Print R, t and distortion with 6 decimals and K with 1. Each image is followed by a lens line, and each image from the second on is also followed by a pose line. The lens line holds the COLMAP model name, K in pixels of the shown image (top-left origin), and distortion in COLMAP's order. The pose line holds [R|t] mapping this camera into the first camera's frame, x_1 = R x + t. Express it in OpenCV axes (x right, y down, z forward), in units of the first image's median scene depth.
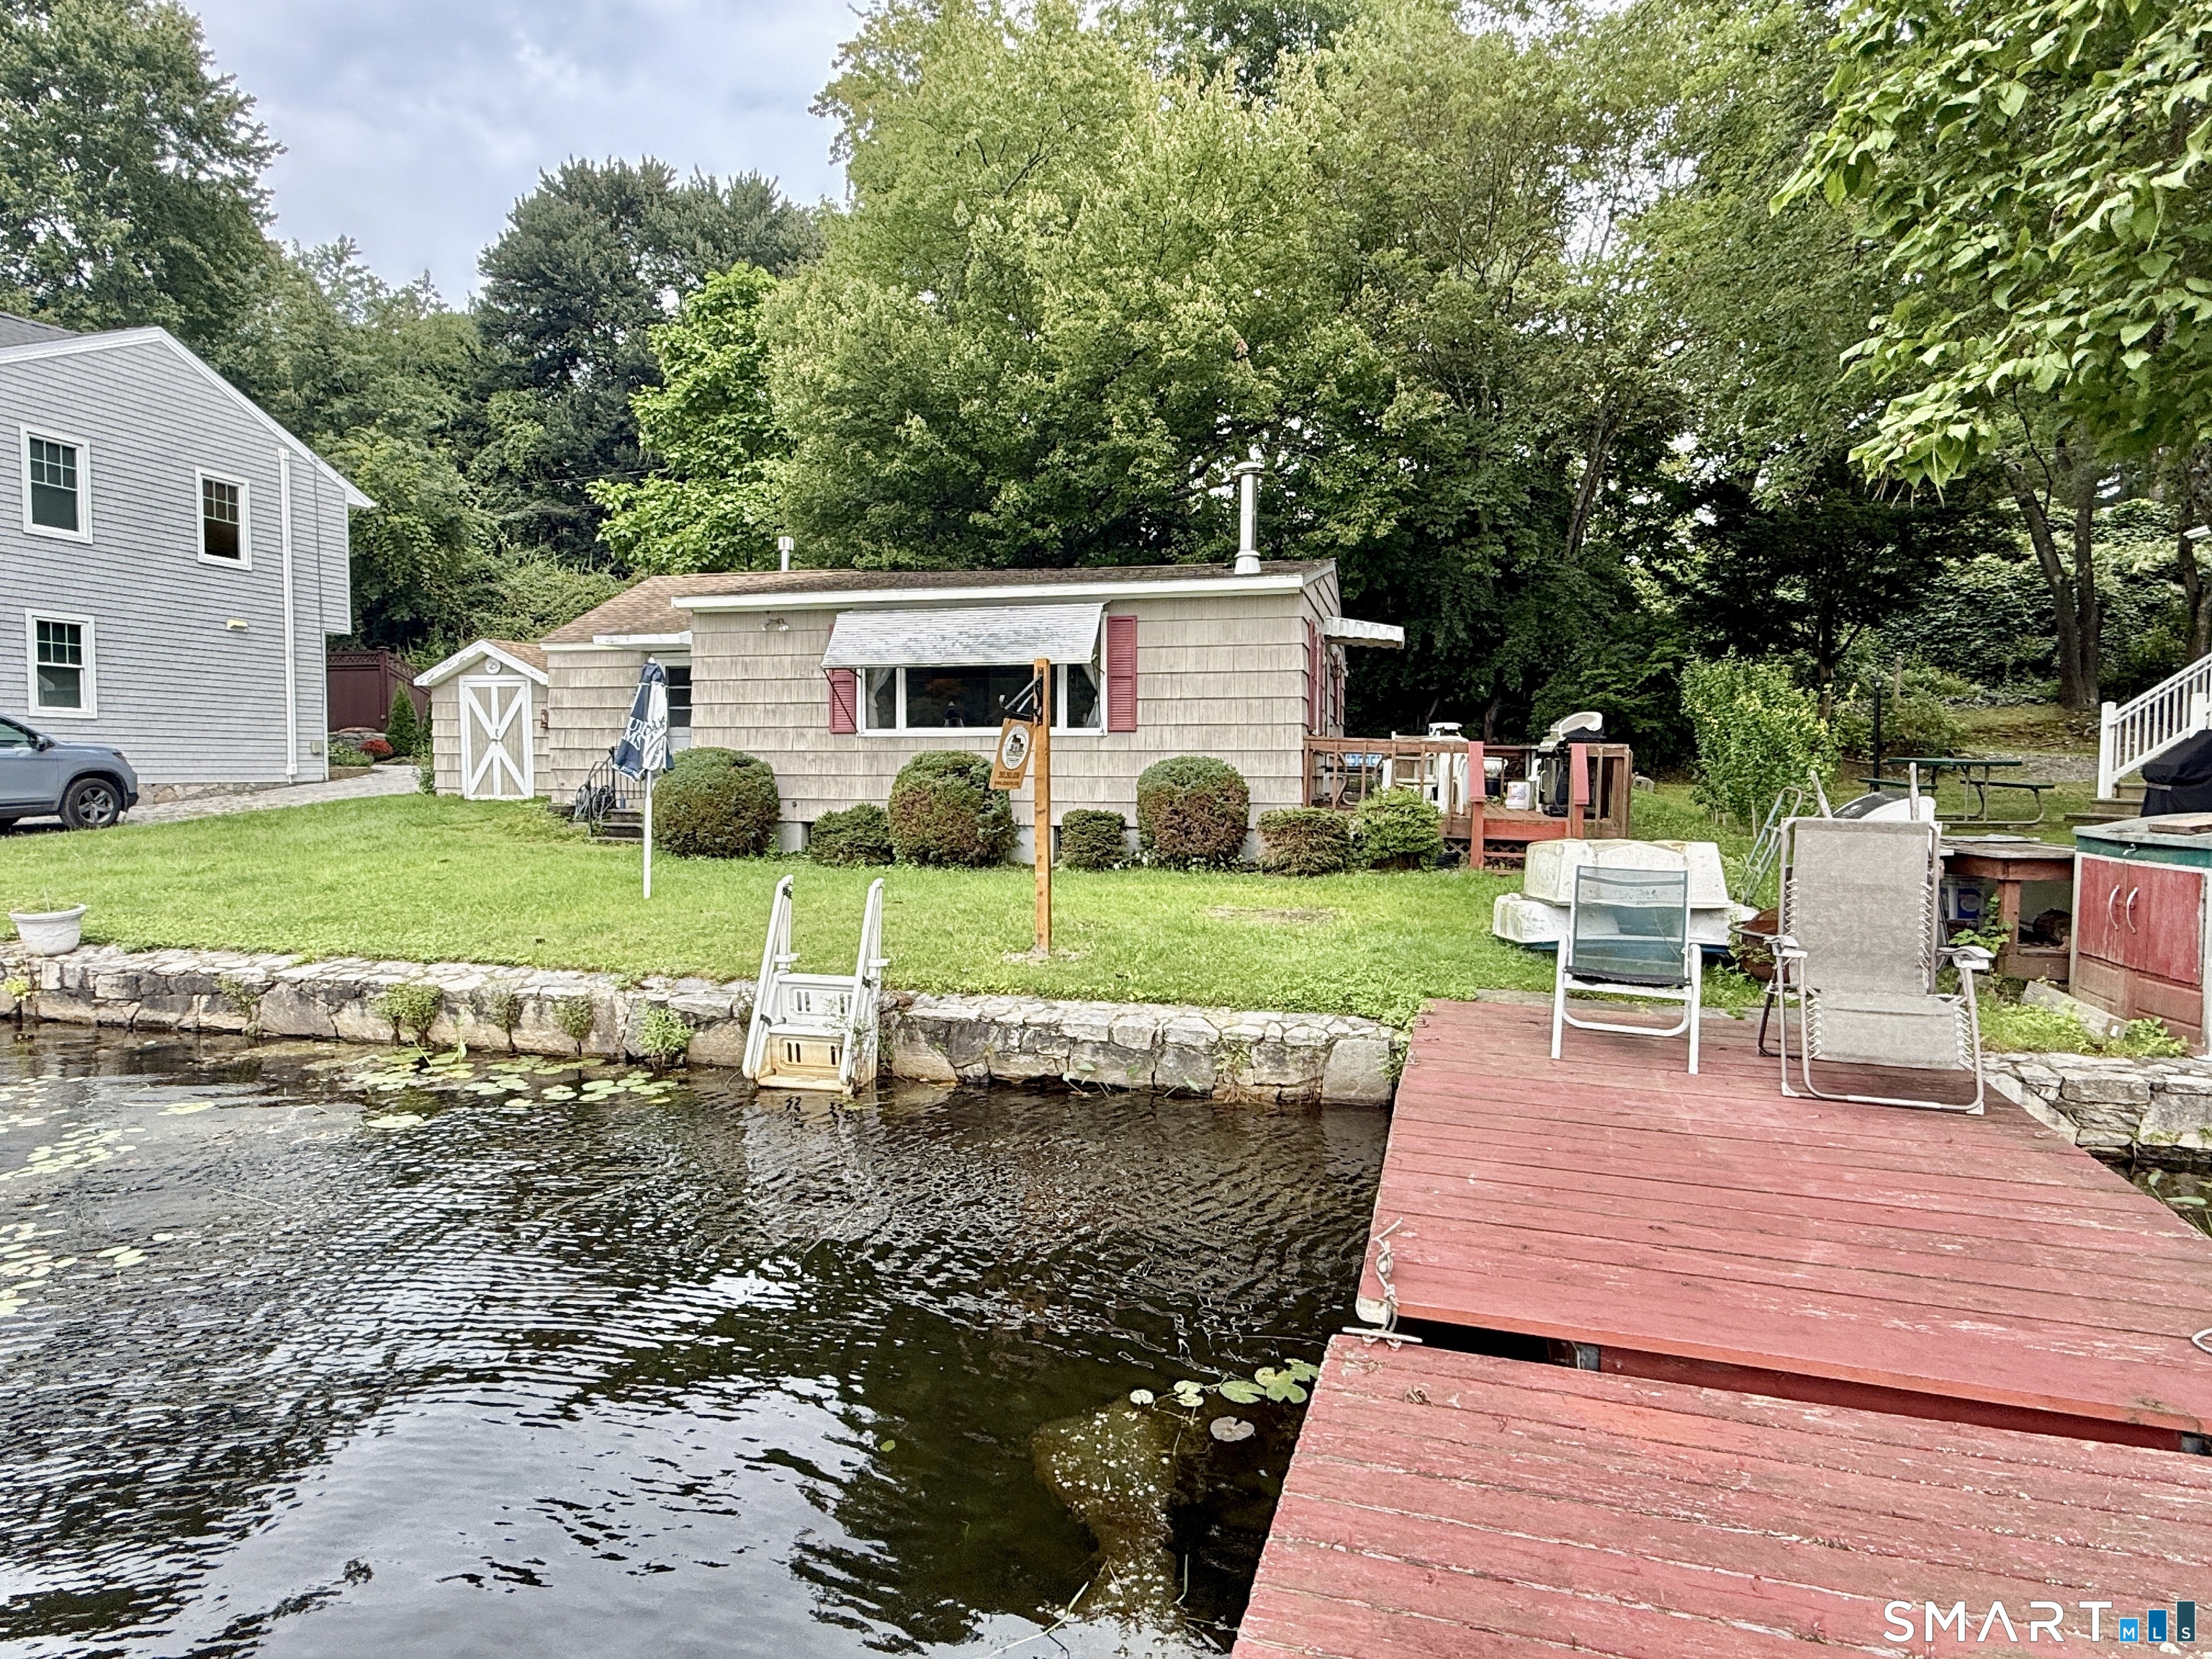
lens RADIAL K [[1283.1, 0, 1106.2], [0, 1283.1, 835.9], [0, 0, 1]] dist [-0.000794, 0.003410]
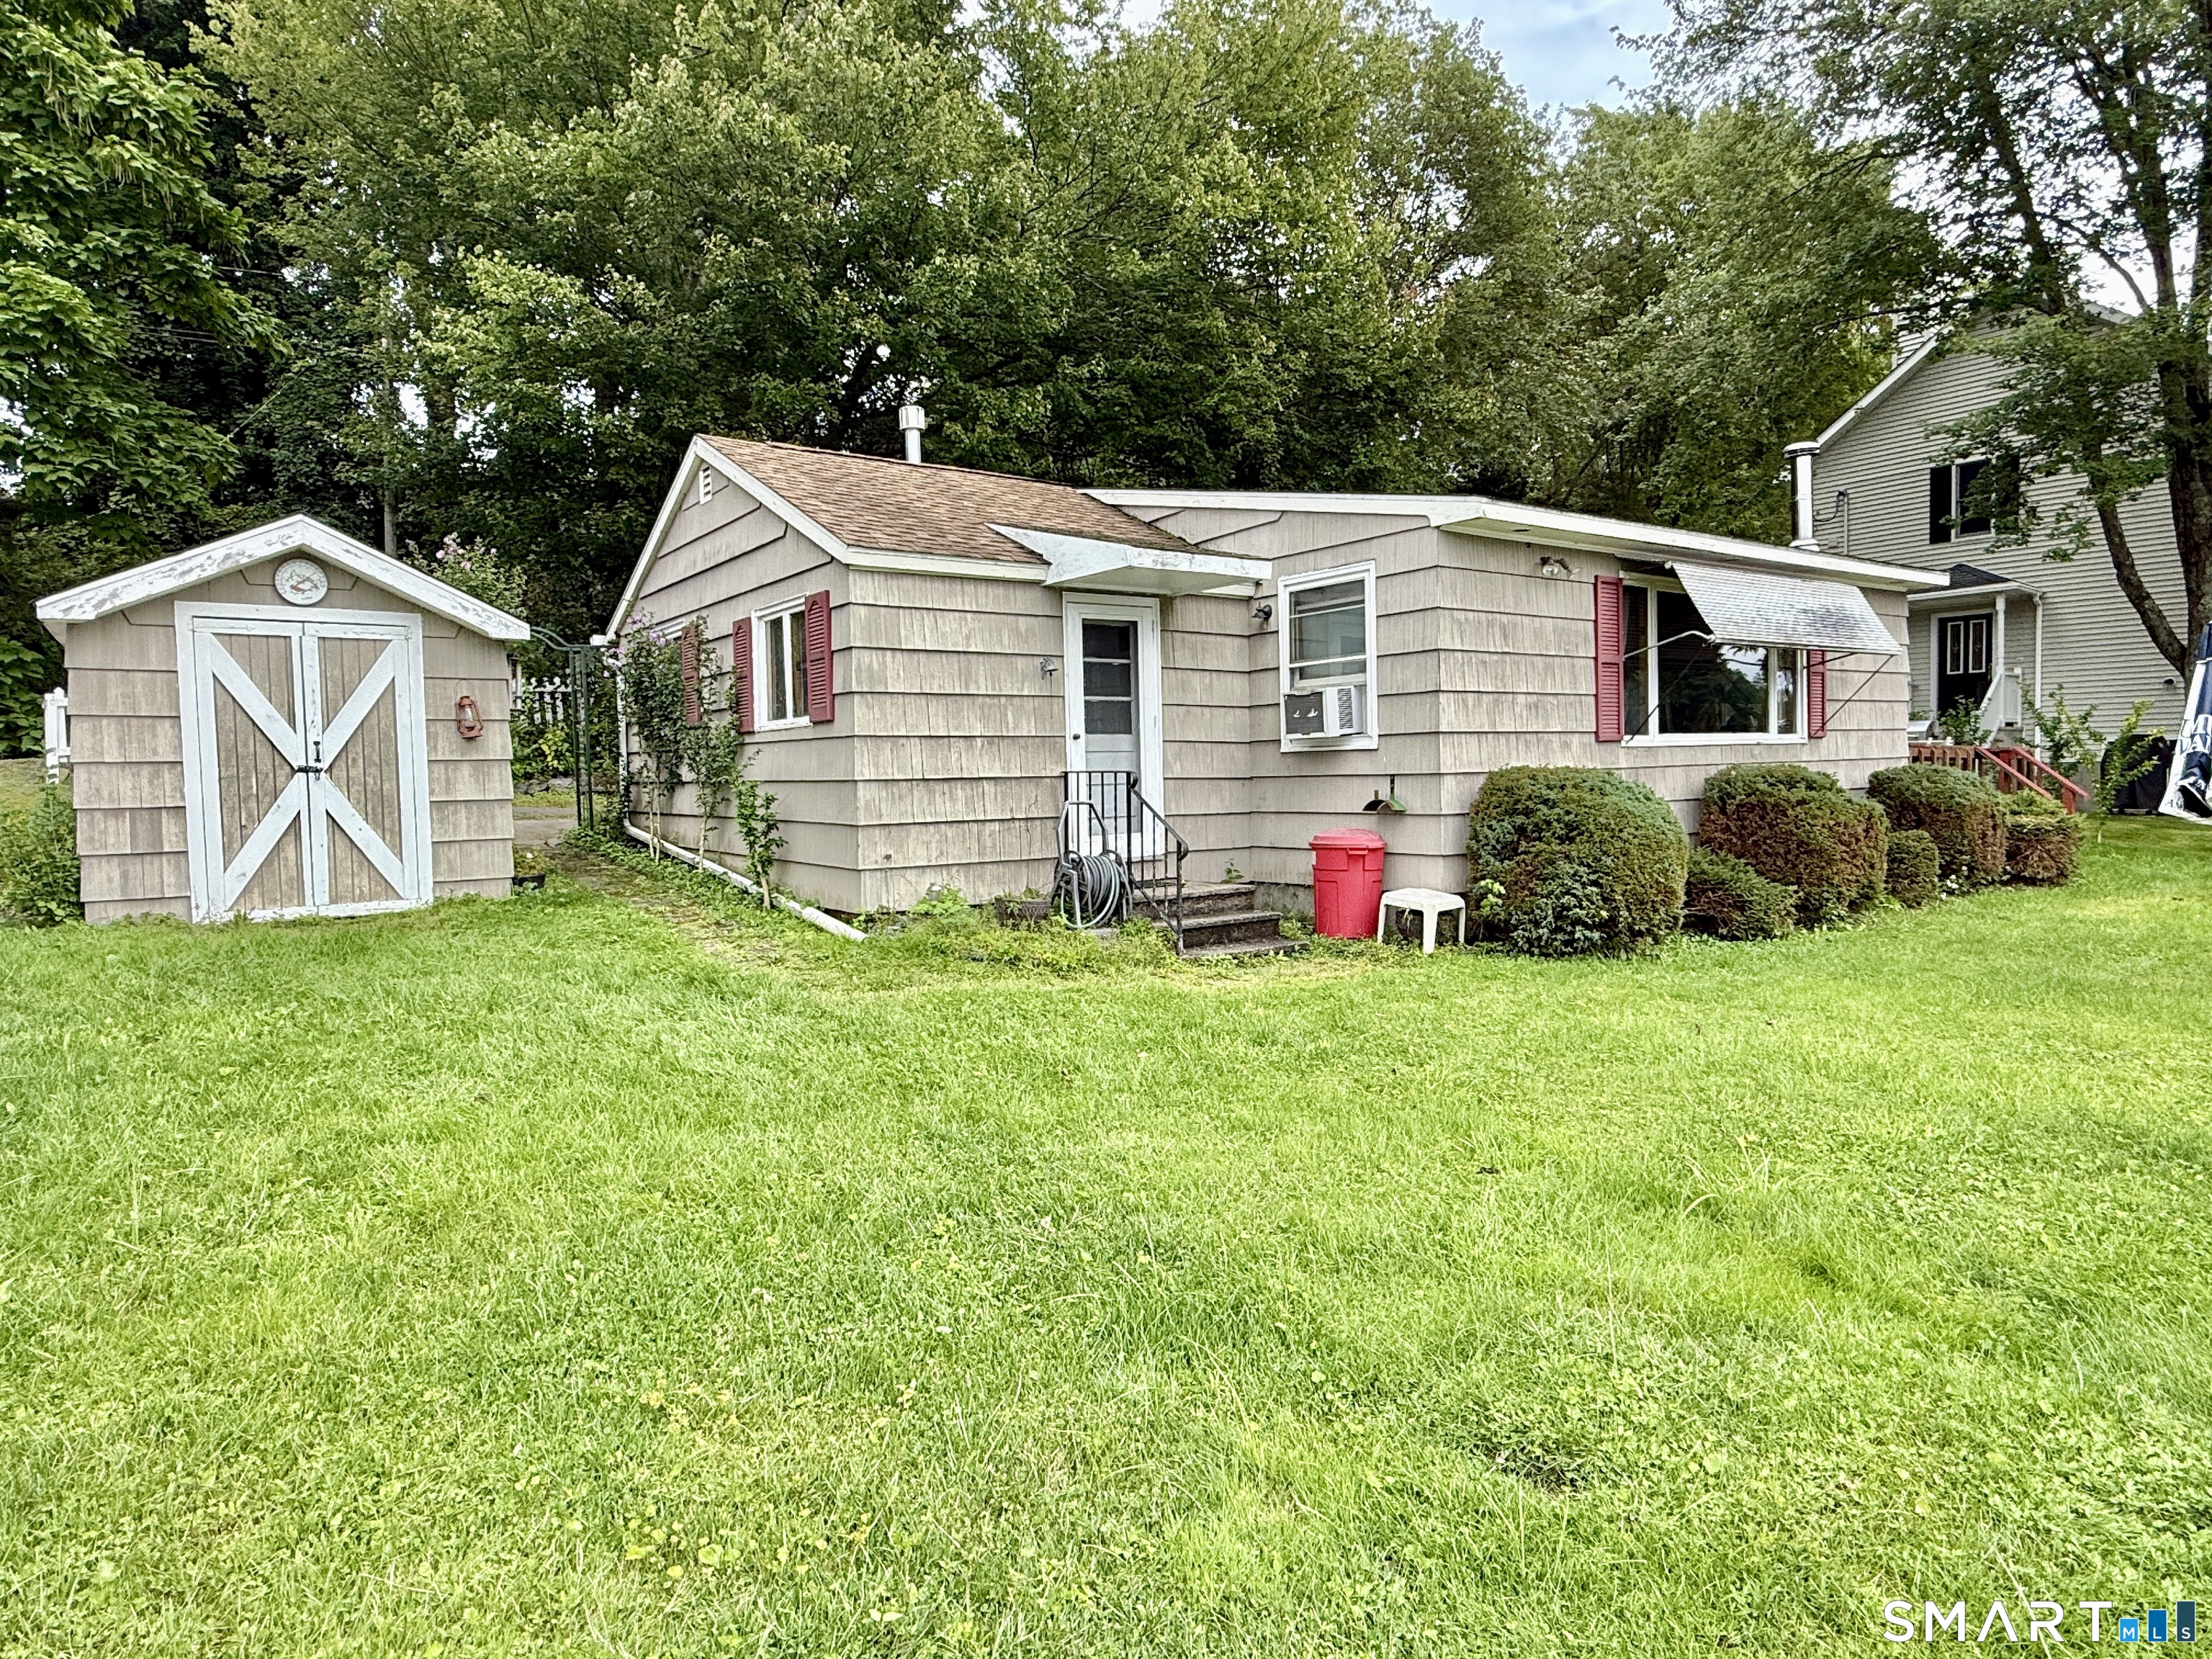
lens RADIAL K [[1283.1, 0, 1106.2], [0, 1283.1, 835.9], [0, 0, 1]] dist [-0.000794, 0.003410]
pose [[0.634479, -0.059794, 0.770624, -0.621628], [0.069252, 0.997391, 0.020372, -0.044467], [-0.769831, 0.040442, 0.636965, 0.549778]]
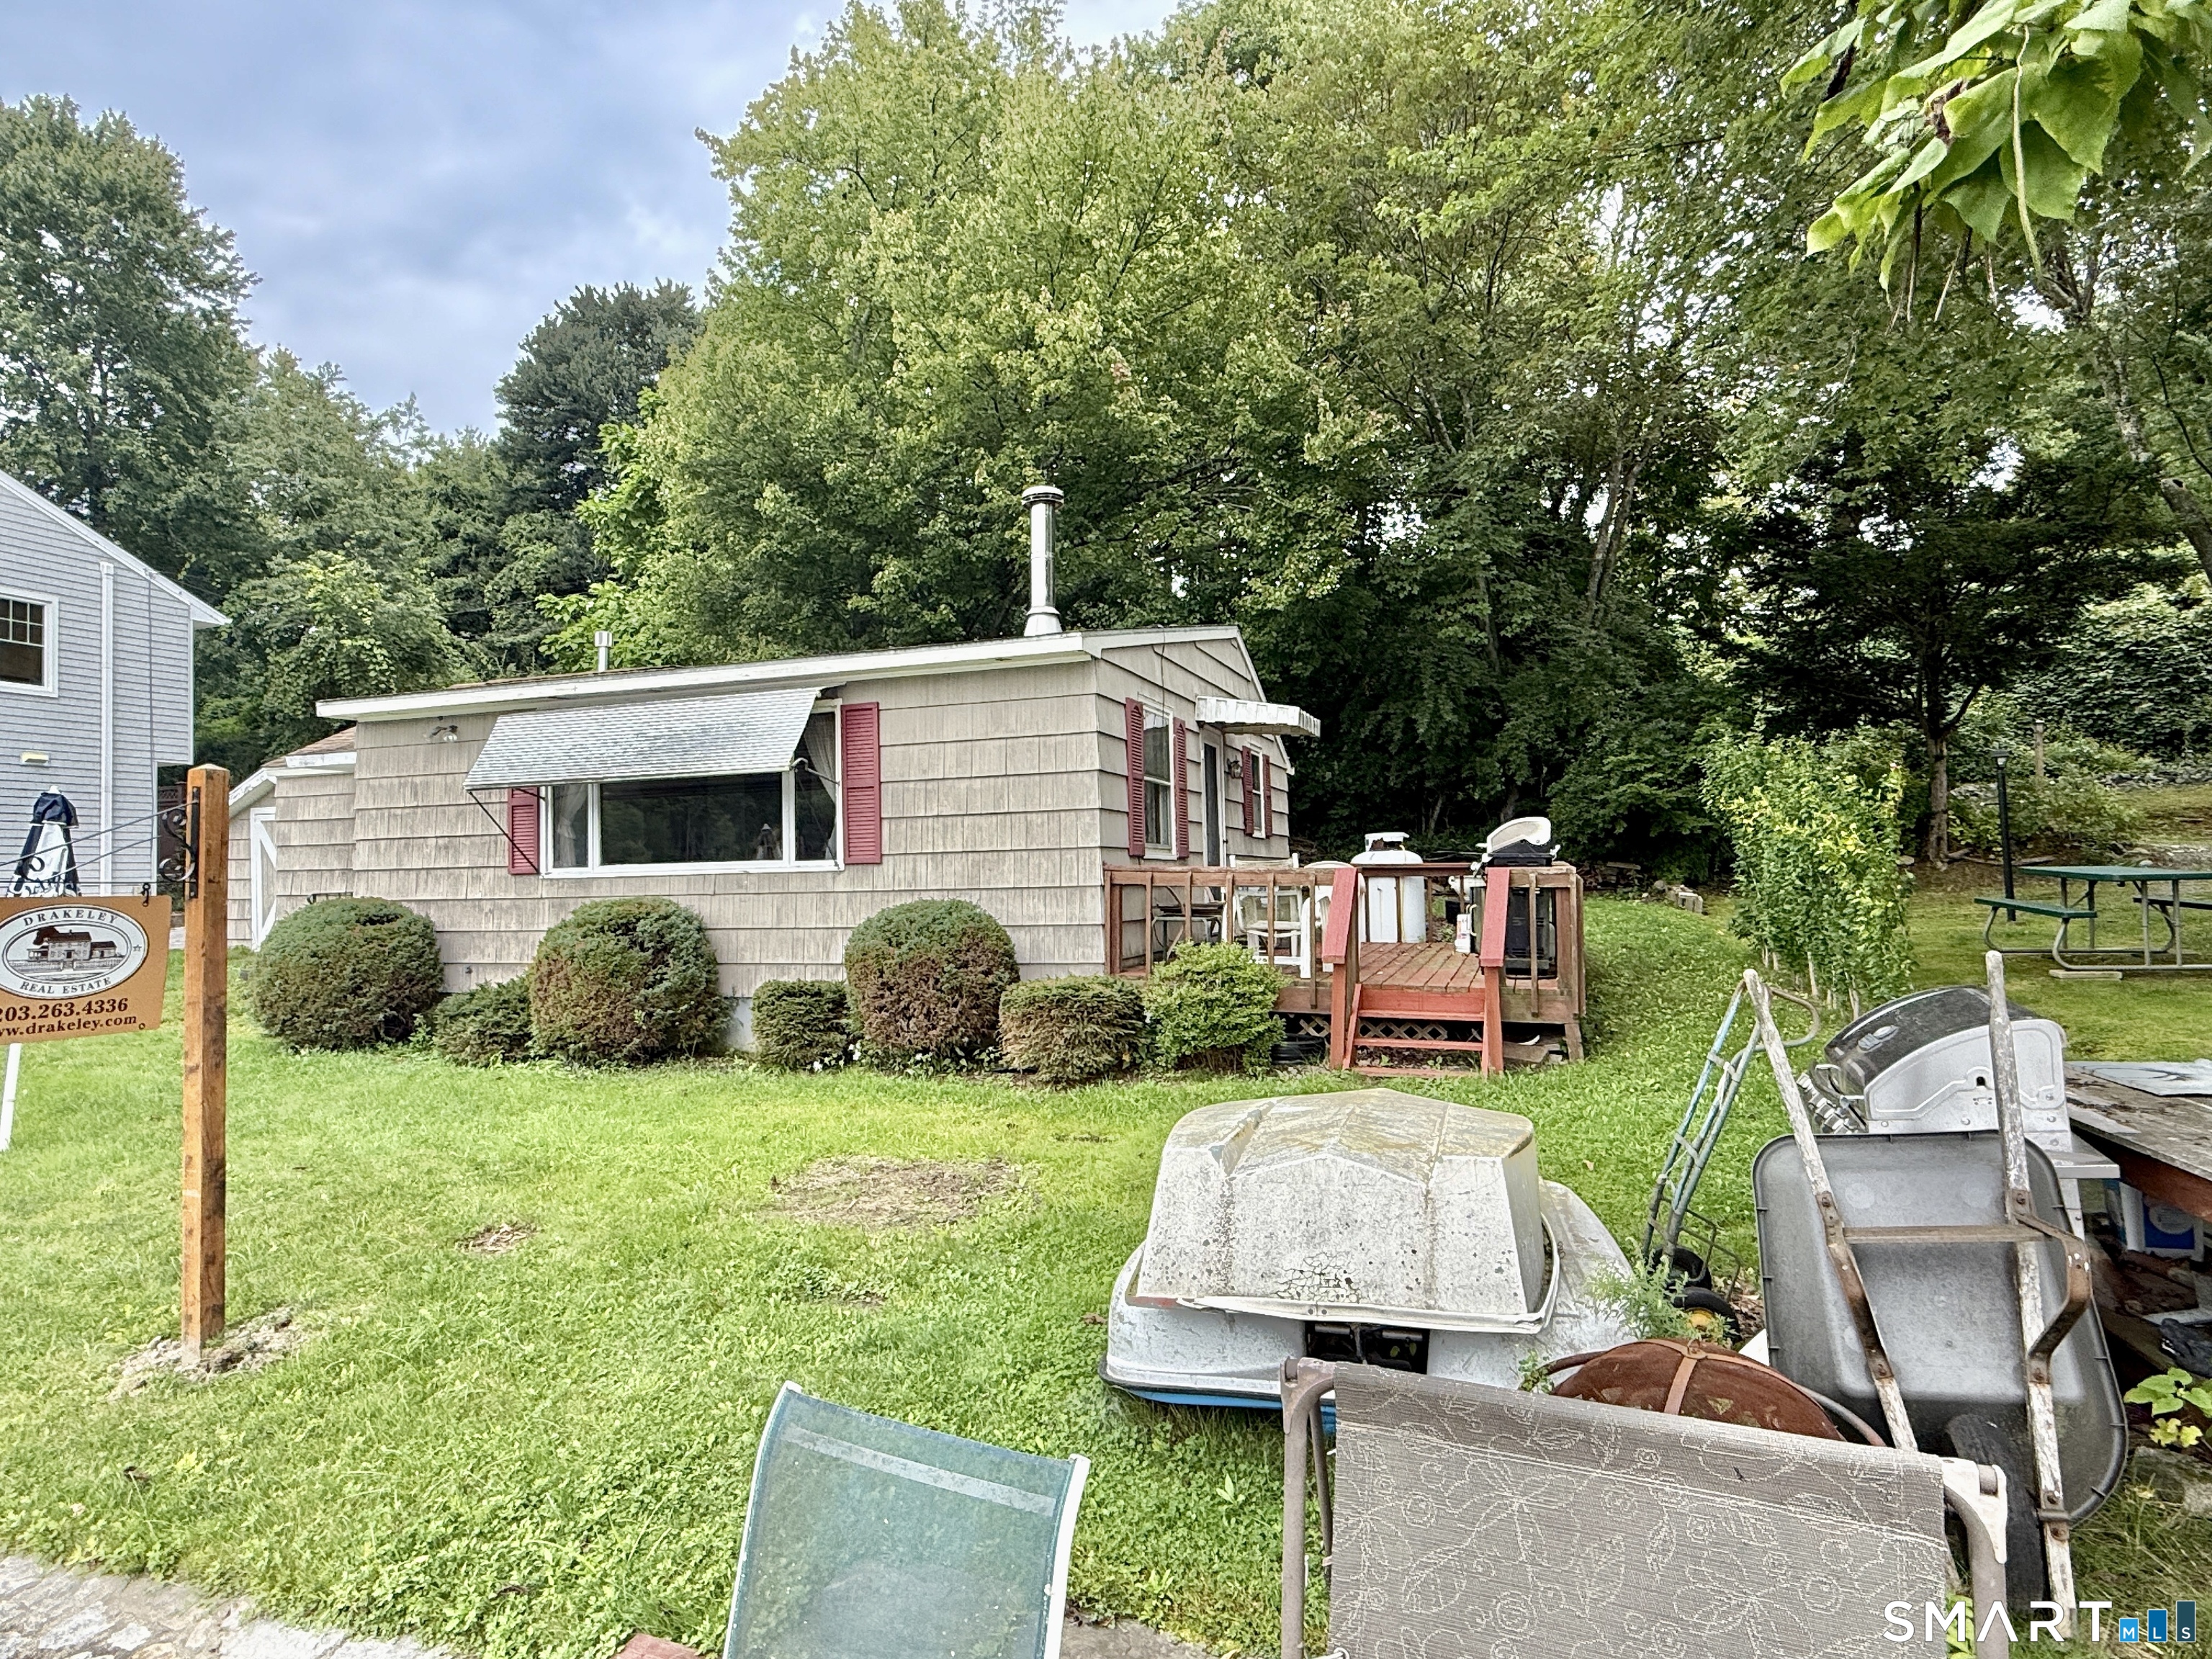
lens RADIAL K [[1275.8, 0, 1106.0], [0, 1275.8, 829.5], [0, 0, 1]] dist [0.002193, 0.000354]
pose [[0.995339, -0.029435, -0.091840, 0.141221], [0.021438, 0.995988, -0.086878, -0.024149], [0.094029, 0.084504, 0.991977, 0.207268]]
